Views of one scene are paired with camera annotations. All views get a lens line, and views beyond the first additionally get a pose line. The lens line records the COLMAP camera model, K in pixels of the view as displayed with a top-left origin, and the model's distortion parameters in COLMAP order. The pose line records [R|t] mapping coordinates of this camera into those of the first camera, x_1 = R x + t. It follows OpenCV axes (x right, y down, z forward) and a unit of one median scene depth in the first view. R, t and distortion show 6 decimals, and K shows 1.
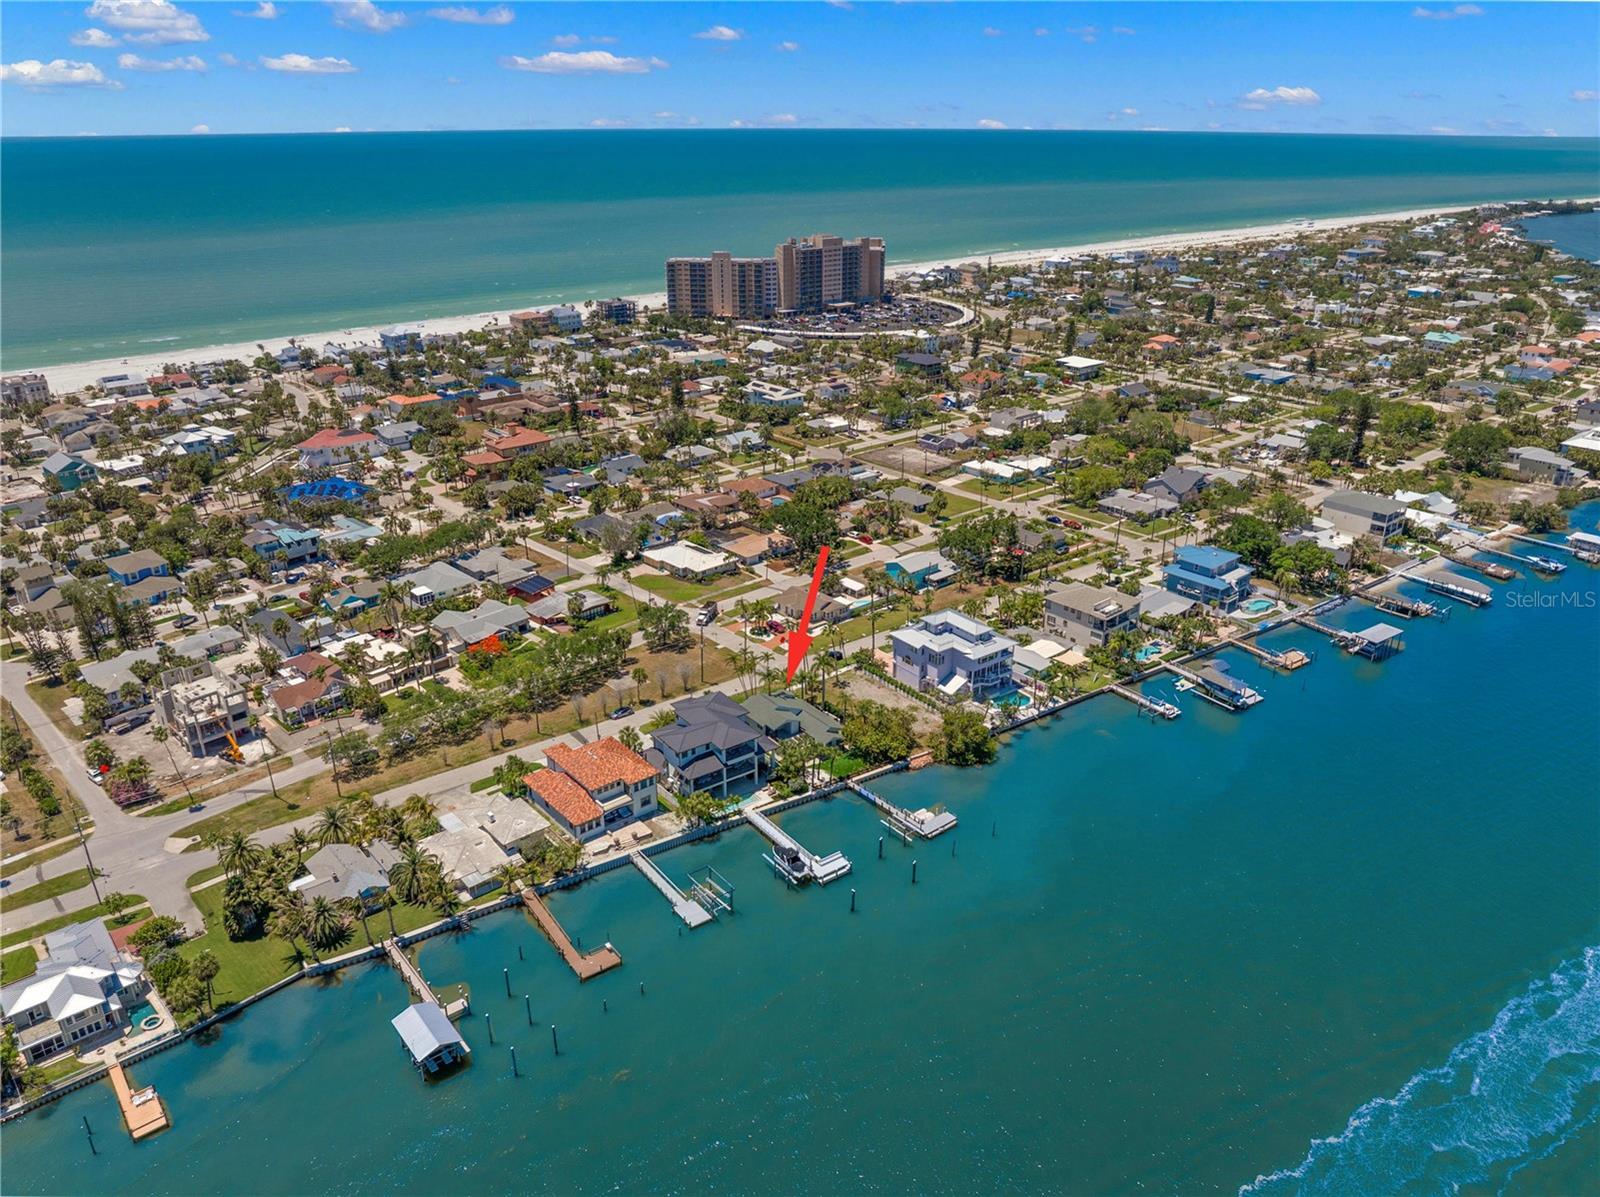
lens RADIAL K [[1131.0, 0, 822.3], [0, 1131.0, 596.0], [0, 0, 1]] dist [-0.030612, 0.002200]
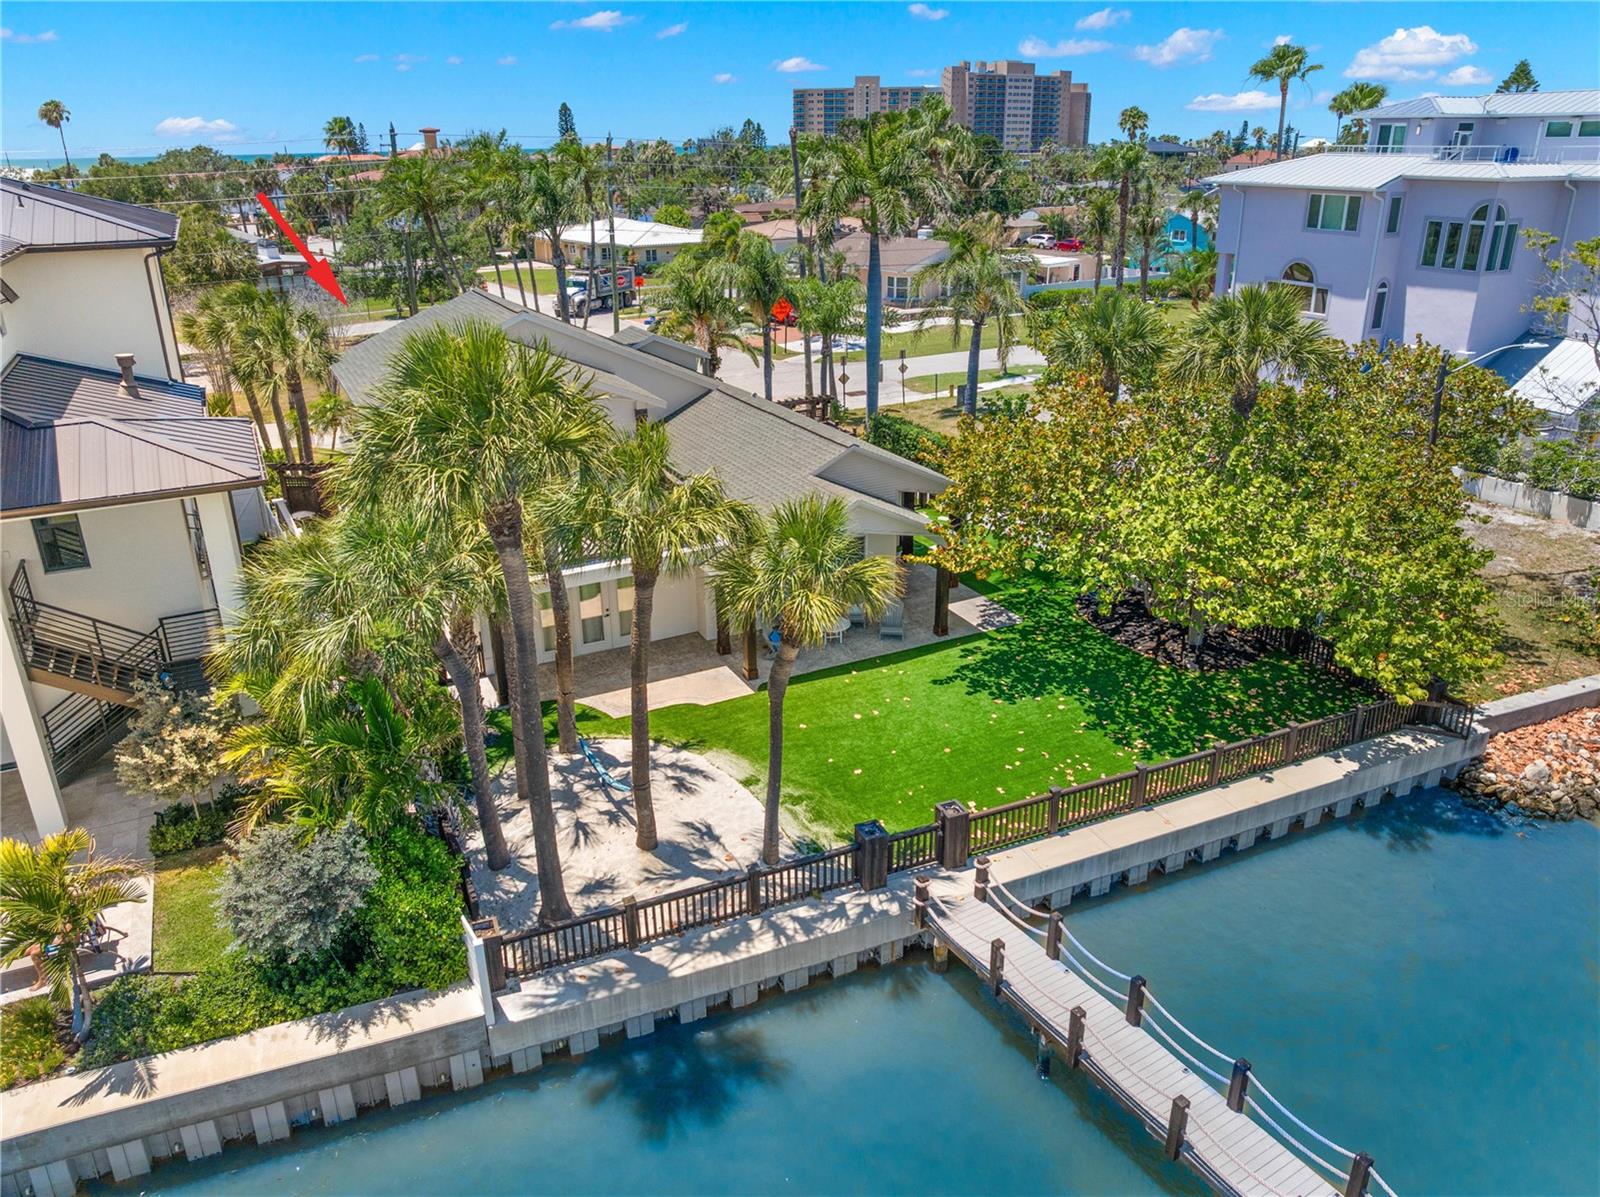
lens RADIAL K [[1131.0, 0, 822.3], [0, 1131.0, 596.0], [0, 0, 1]] dist [-0.030612, 0.002200]
pose [[0.987672, 0.055981, -0.146184, 0.024833], [-0.057721, 0.998303, -0.007684, 0.137607], [0.145506, 0.016027, 0.989228, 0.884397]]
